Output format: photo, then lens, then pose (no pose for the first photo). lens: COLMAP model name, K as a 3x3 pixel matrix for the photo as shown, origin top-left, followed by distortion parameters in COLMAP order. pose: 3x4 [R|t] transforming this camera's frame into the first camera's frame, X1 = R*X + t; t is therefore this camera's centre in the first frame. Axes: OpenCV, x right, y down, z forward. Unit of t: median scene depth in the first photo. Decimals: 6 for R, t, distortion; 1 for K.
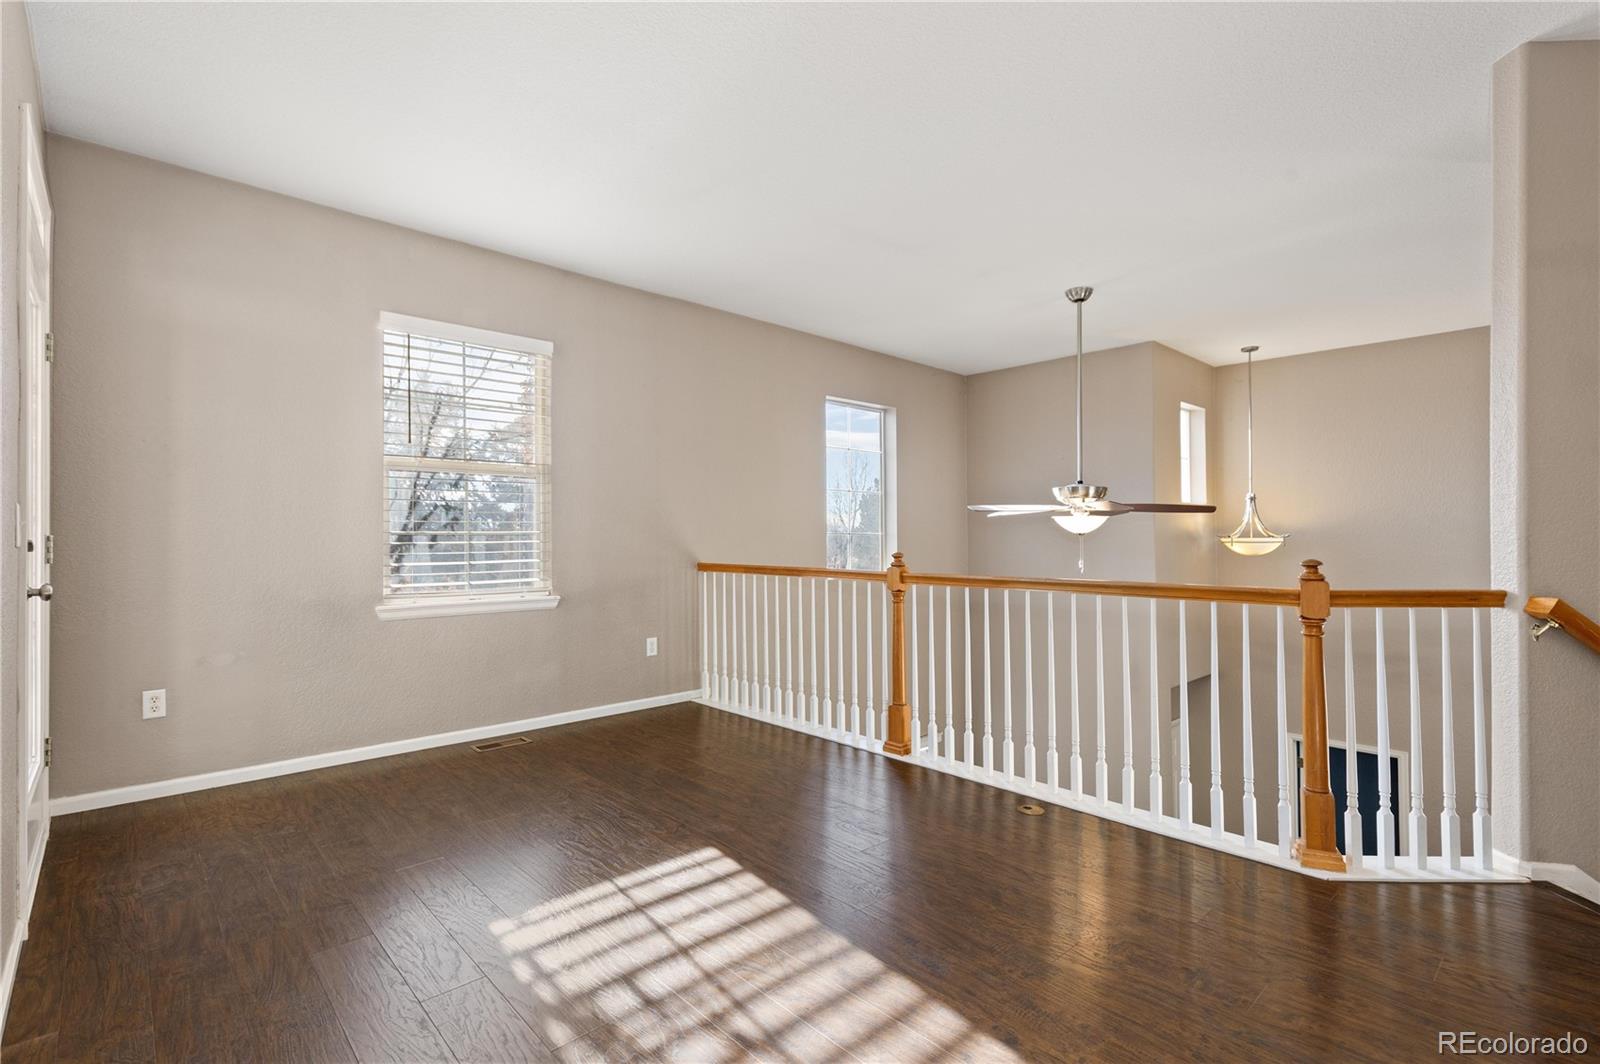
lens RADIAL K [[731.8, 0, 793.0], [0, 731.8, 538.2], [0, 0, 1]] dist [0.012640, 0.000464]
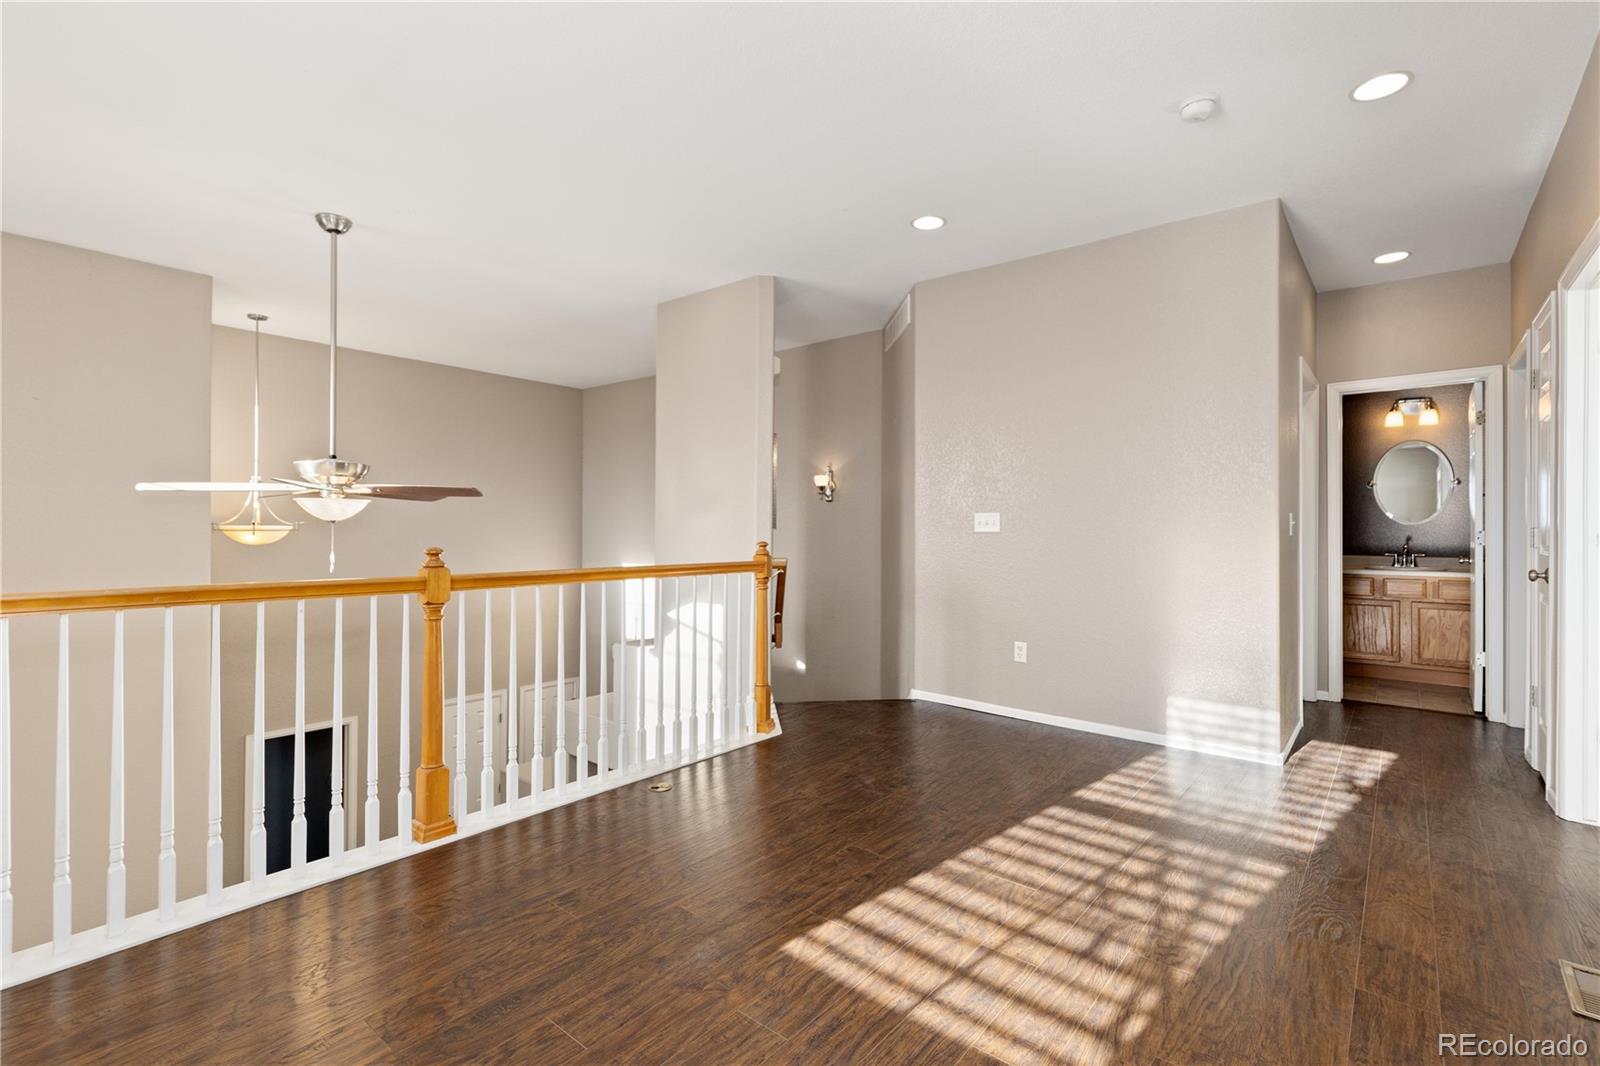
lens RADIAL K [[731.8, 0, 802.2], [0, 731.8, 530.1], [0, 0, 1]] dist [0.012640, 0.000464]
pose [[-0.128349, 0.005348, 0.991715, -0.575161], [-0.005415, 0.999967, -0.006094, 0.006803], [-0.991714, -0.006152, -0.128316, 0.733696]]
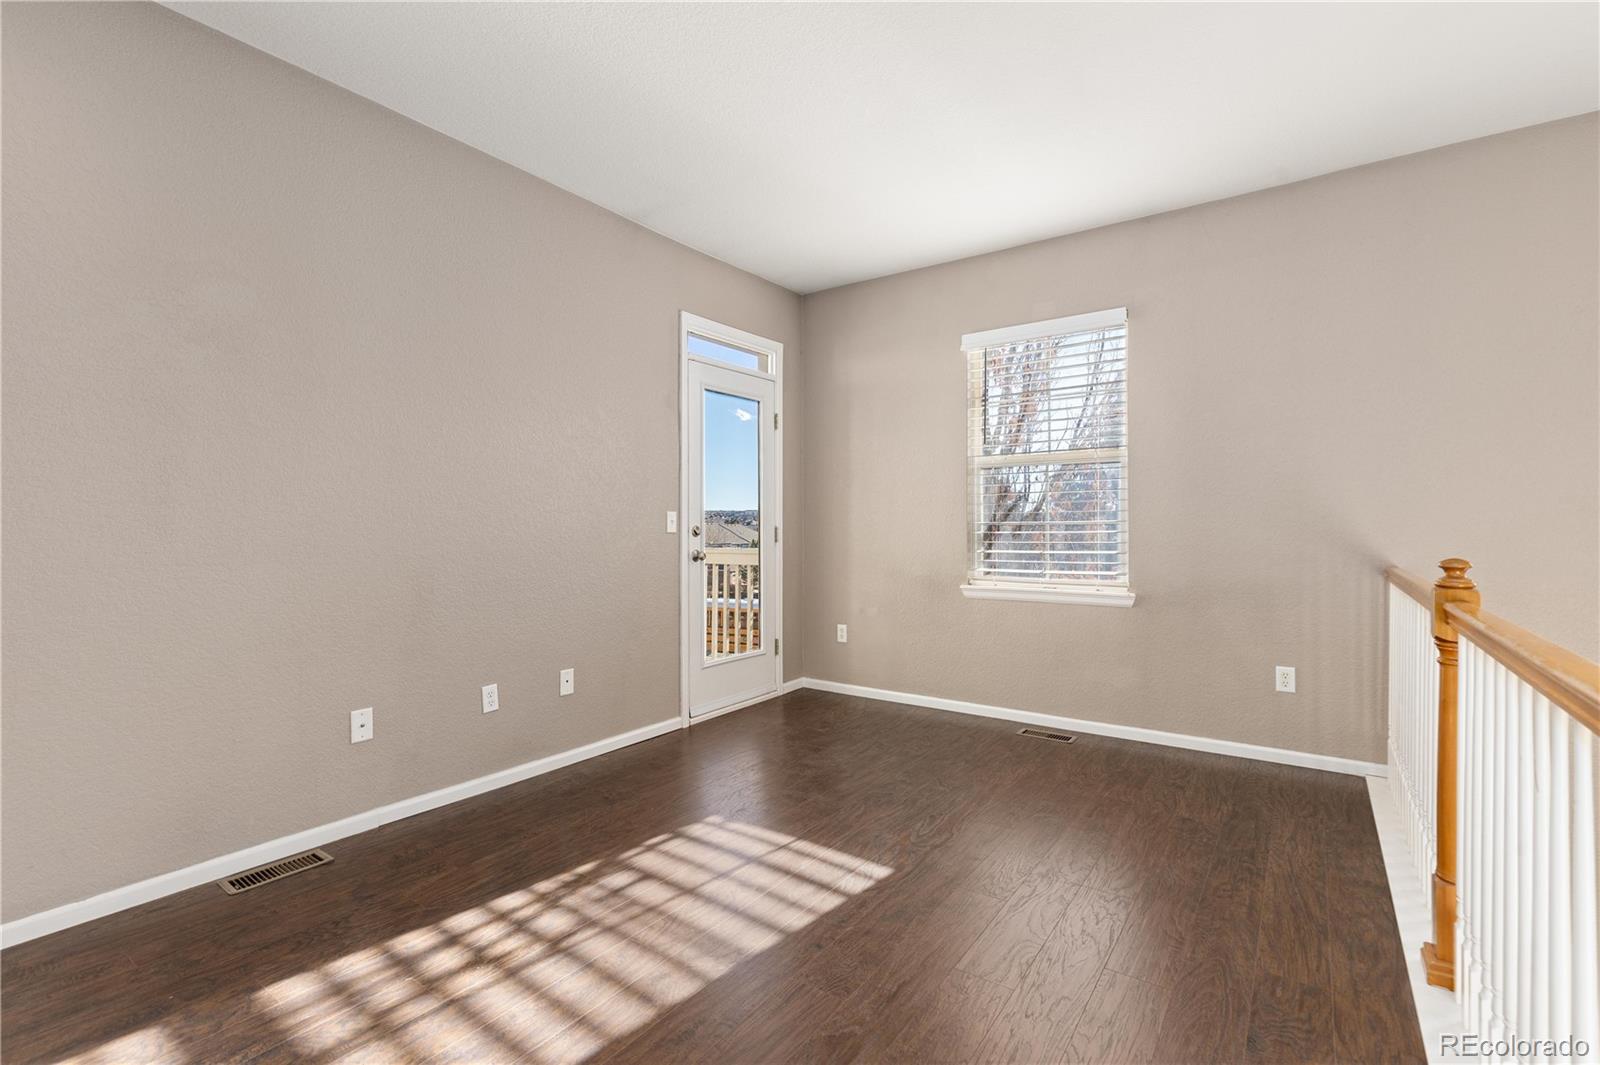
lens RADIAL K [[731.8, 0, 801.3], [0, 731.8, 529.1], [0, 0, 1]] dist [0.012640, 0.000464]
pose [[0.209026, 0.004008, -0.977902, 0.513723], [0.001244, 0.999990, 0.004364, -0.003485], [0.977909, -0.002128, 0.209019, 0.478238]]
